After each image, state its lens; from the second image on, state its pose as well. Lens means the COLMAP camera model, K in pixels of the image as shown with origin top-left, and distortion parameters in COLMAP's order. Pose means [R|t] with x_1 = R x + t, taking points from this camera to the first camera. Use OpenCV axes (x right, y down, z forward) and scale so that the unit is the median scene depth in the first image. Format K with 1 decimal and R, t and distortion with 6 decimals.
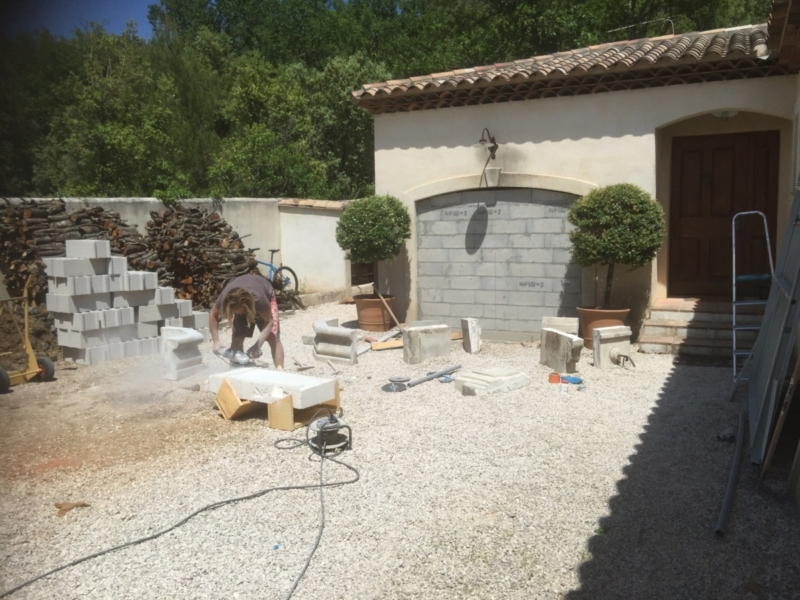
lens RADIAL K [[680.5, 0, 400.0], [0, 680.5, 300.0], [0, 0, 1]] dist [0.004873, 0.003166]
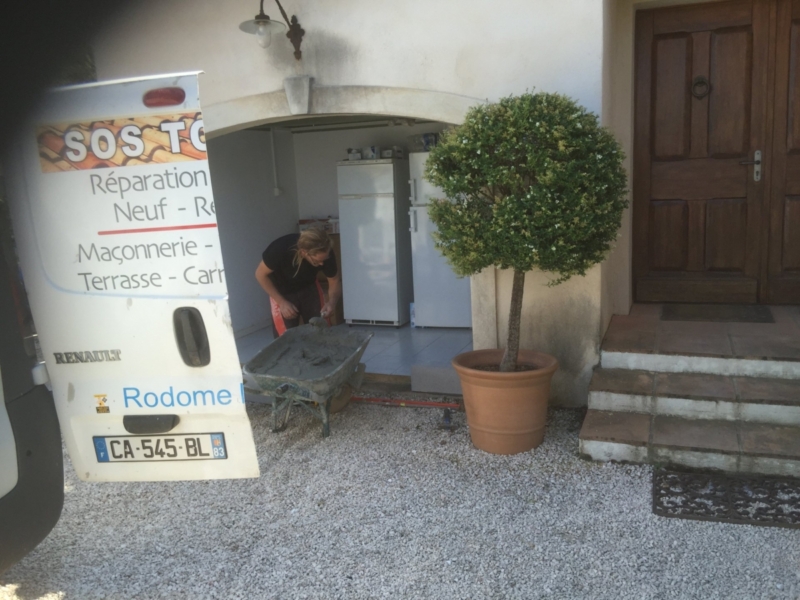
lens RADIAL K [[680.5, 0, 400.0], [0, 680.5, 300.0], [0, 0, 1]] dist [0.004873, 0.003166]
pose [[0.997558, -0.042882, 0.055134, 0.186960], [0.038710, 0.996459, 0.074639, -0.064645], [-0.058140, -0.072322, 0.995685, 0.495179]]
